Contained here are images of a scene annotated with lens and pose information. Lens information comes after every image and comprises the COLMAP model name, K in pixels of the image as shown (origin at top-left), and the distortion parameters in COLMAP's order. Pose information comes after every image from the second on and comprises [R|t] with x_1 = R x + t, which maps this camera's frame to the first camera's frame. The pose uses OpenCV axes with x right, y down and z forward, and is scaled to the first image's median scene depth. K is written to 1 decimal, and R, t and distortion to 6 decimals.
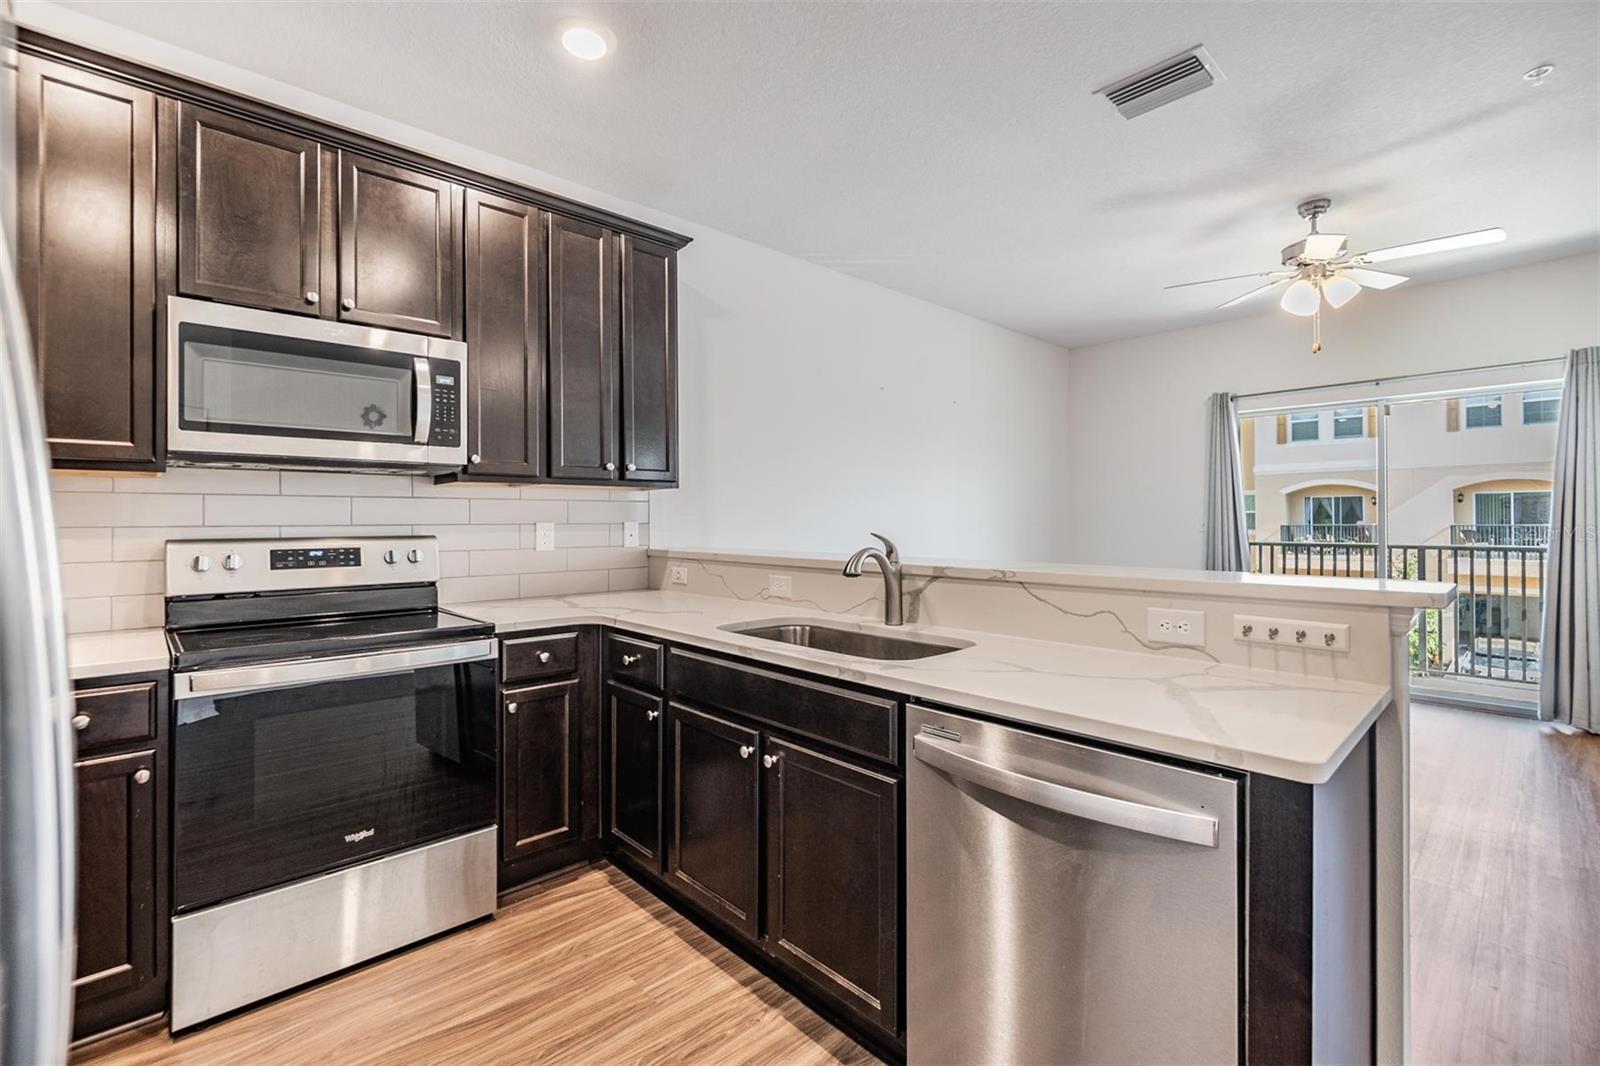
lens RADIAL K [[699.0, 0, 804.8], [0, 699.0, 522.8], [0, 0, 1]] dist [-0.003623, -0.000035]
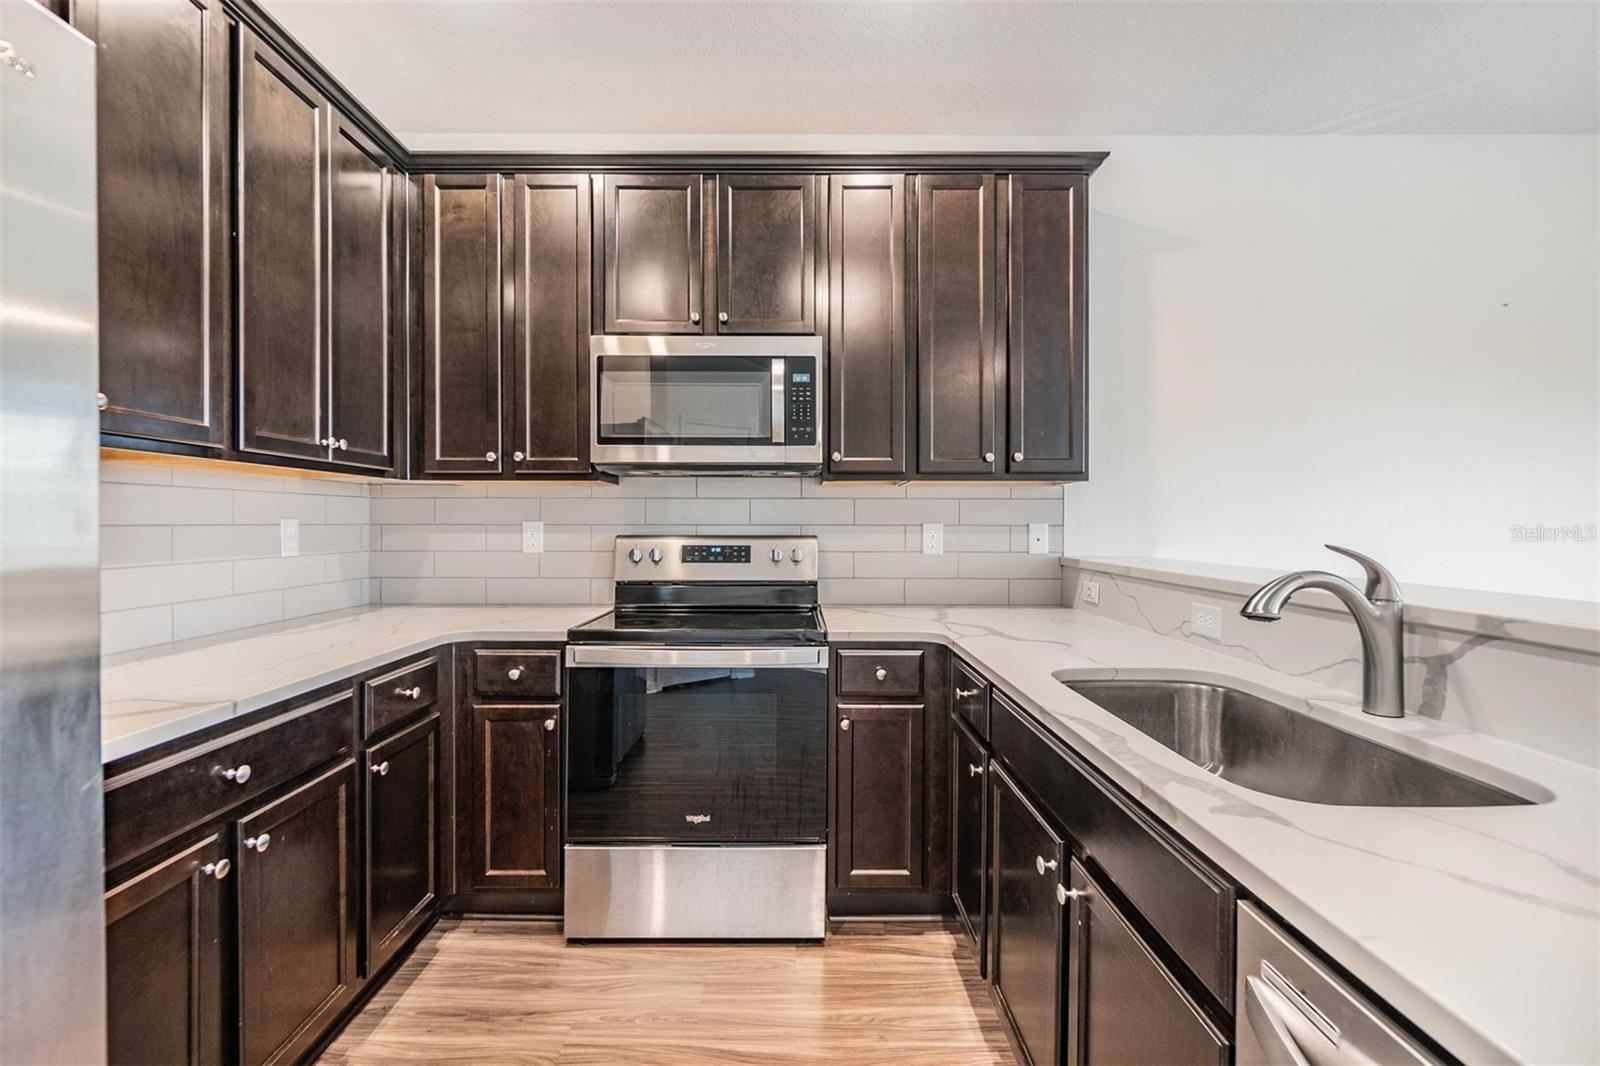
lens RADIAL K [[699.0, 0, 799.1], [0, 699.0, 531.8], [0, 0, 1]] dist [-0.003623, -0.000035]
pose [[0.729318, 0.014108, -0.684030, 0.160744], [-0.007120, 0.999890, 0.013032, -0.000262], [0.684138, -0.004634, 0.729338, 0.284579]]
